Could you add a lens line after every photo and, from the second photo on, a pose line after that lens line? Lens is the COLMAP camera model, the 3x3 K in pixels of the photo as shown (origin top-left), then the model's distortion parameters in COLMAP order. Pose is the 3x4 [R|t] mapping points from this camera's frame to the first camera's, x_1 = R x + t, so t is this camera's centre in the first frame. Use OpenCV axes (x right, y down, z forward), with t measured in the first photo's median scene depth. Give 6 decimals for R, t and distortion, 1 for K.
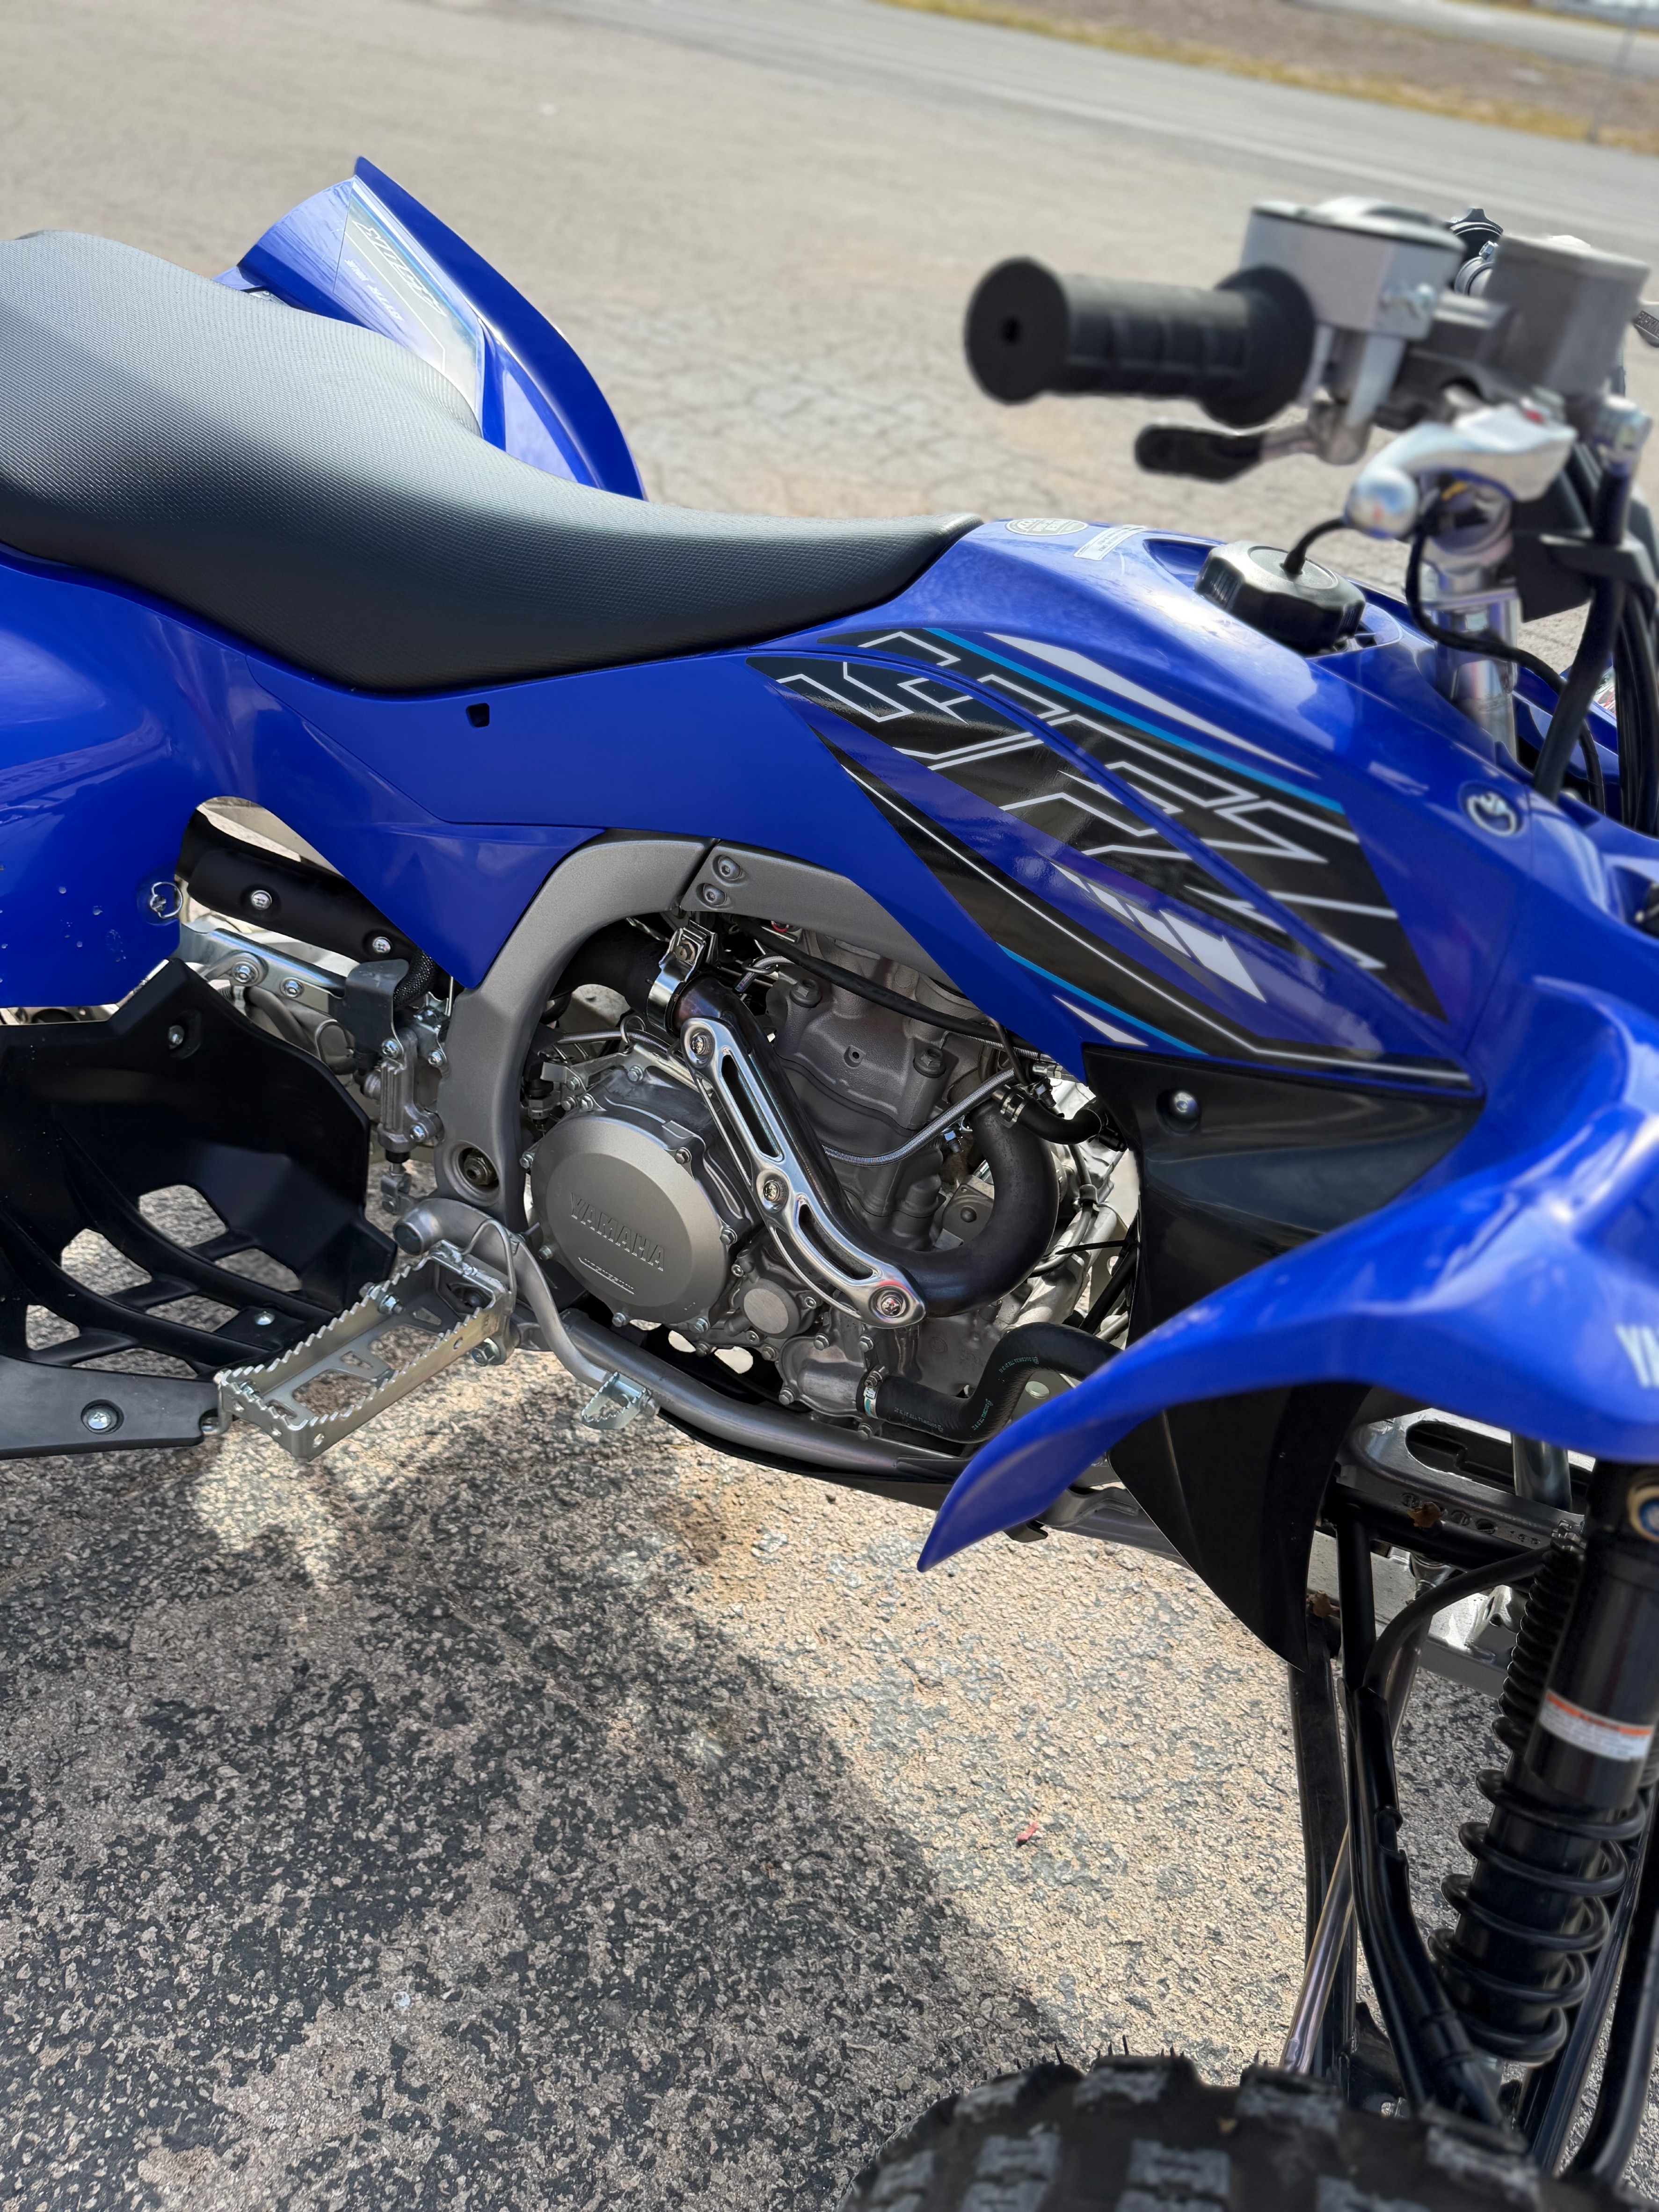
lens RADIAL K [[1655.2, 0, 860.9], [0, 1655.2, 1122.6], [0, 0, 1]] dist [0.003947, -0.000492]
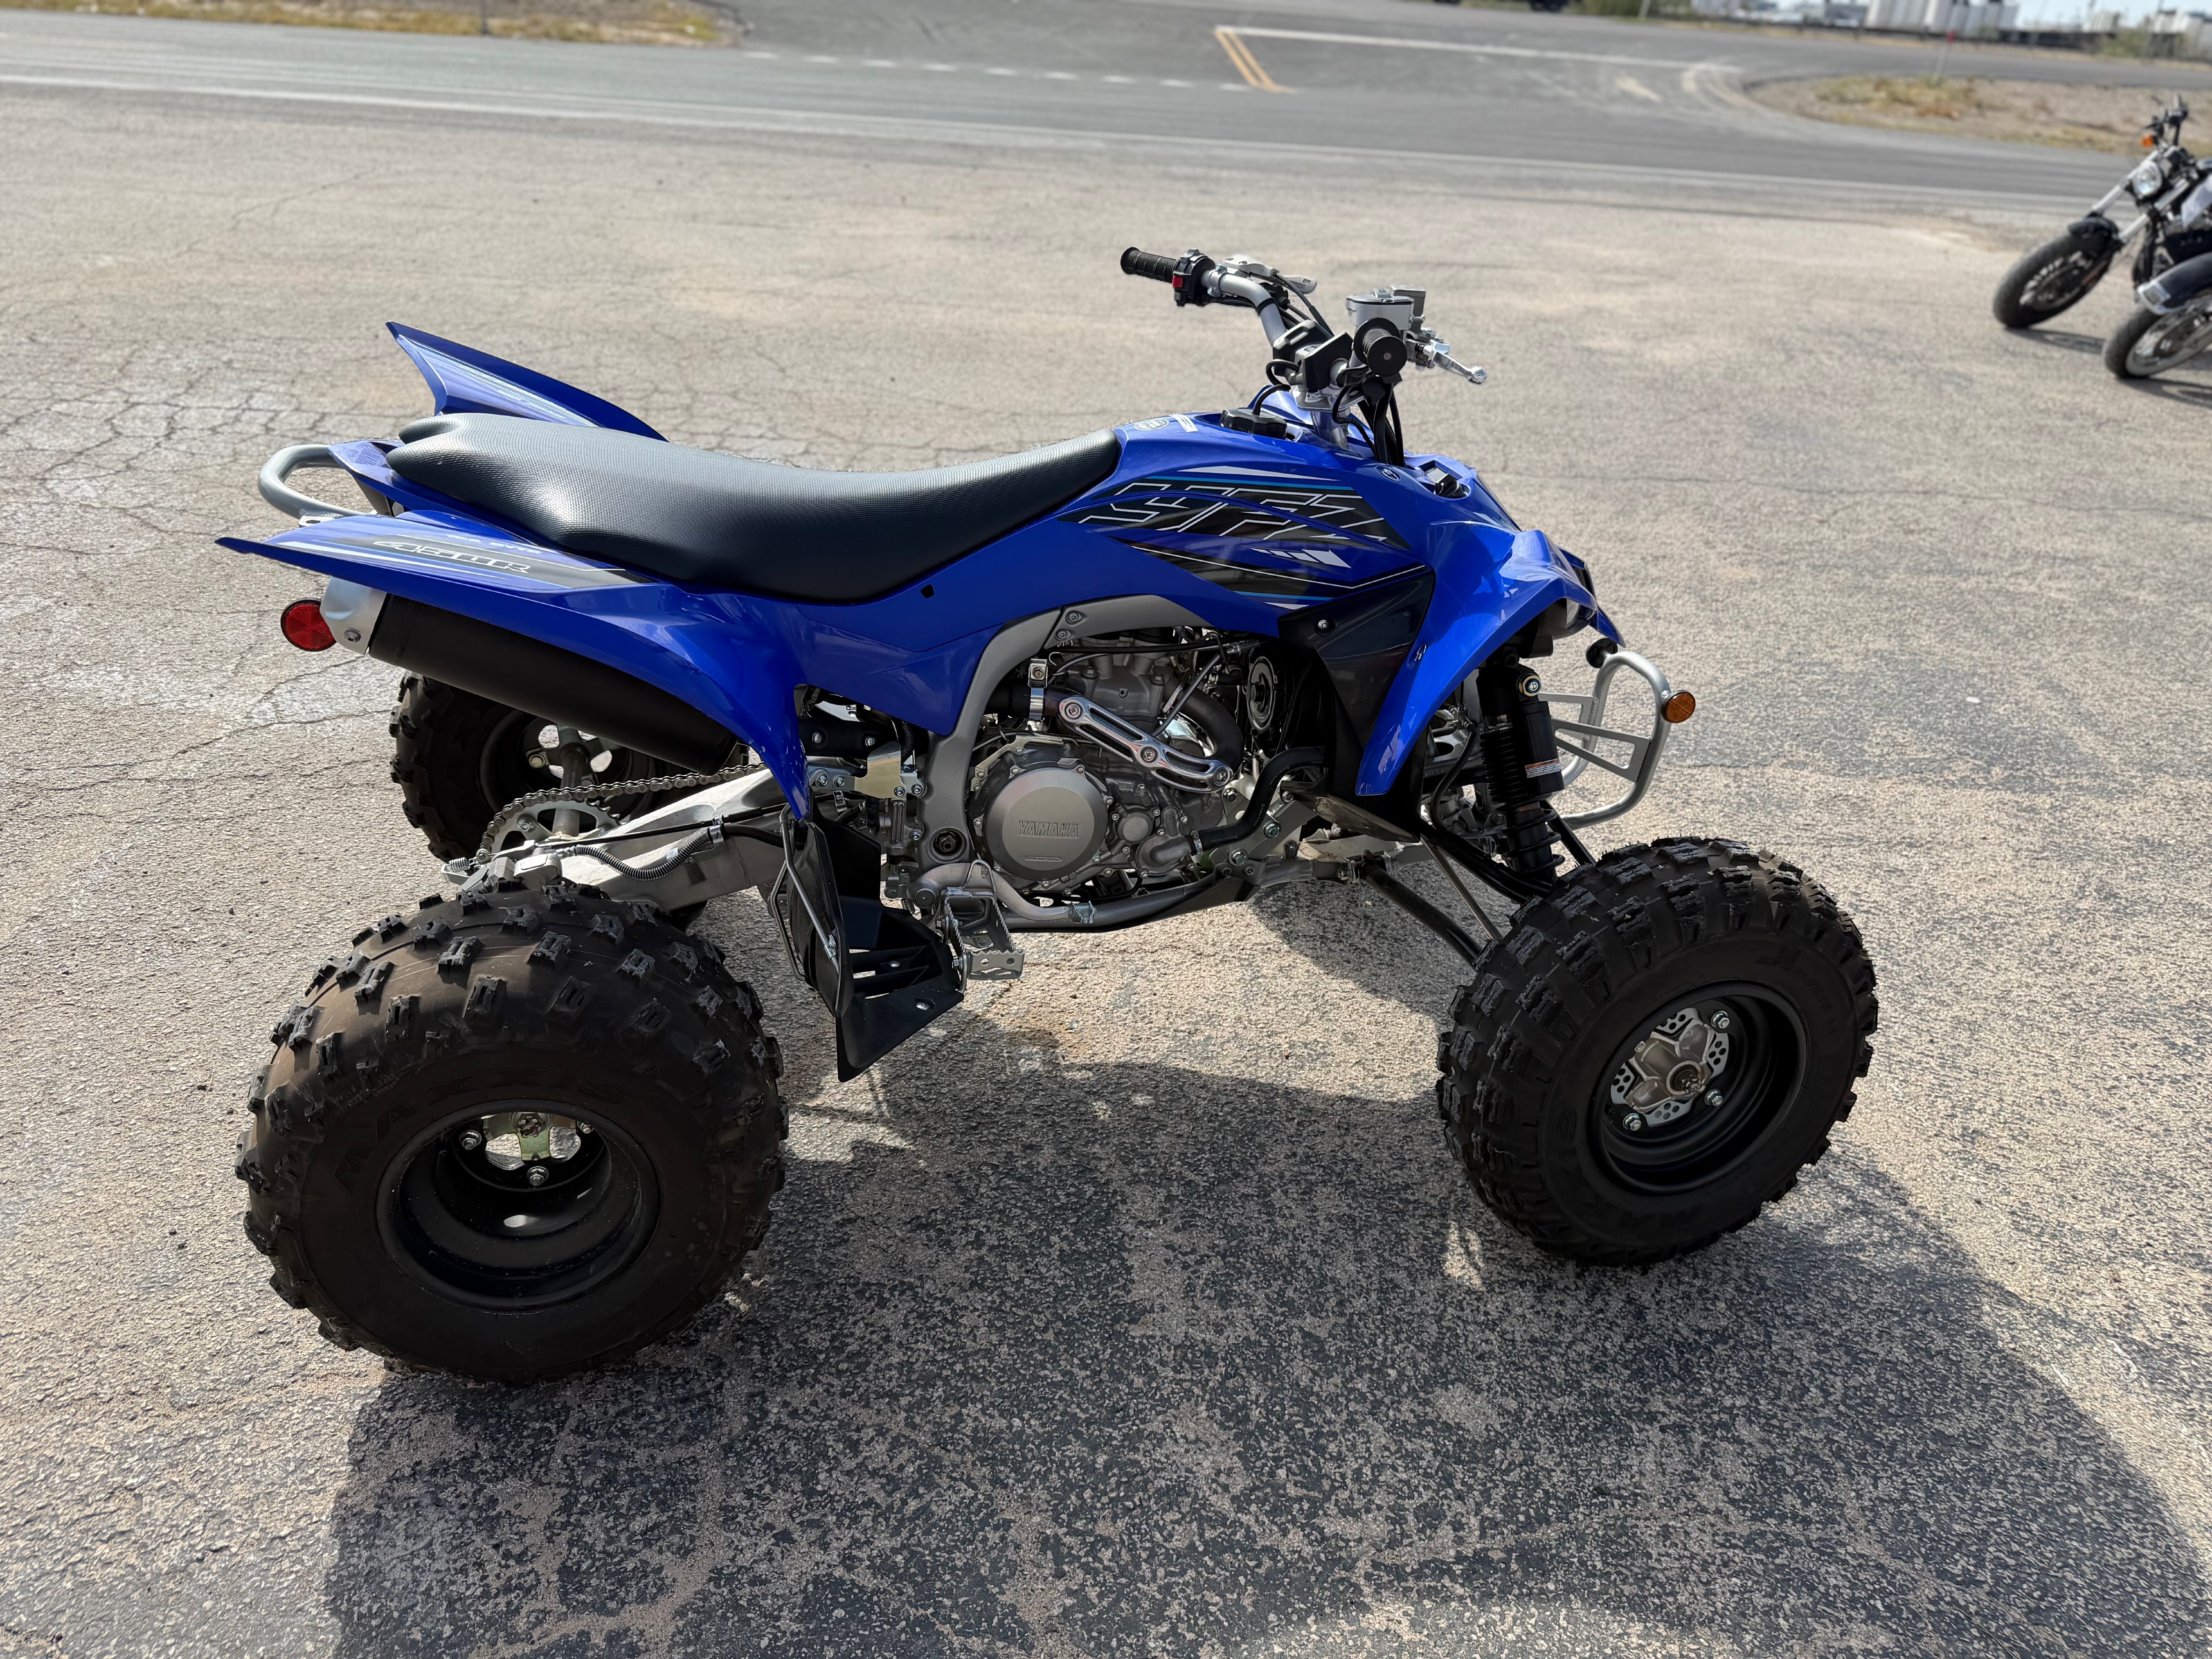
lens RADIAL K [[1655.2, 0, 1099.0], [0, 1655.2, 868.2], [0, 0, 1]] dist [0.003947, -0.000492]
pose [[0.730724, -0.404749, 0.549746, -1.233542], [0.432403, 0.897563, 0.086078, -0.033994], [-0.528272, 0.174812, 0.830885, -0.637001]]
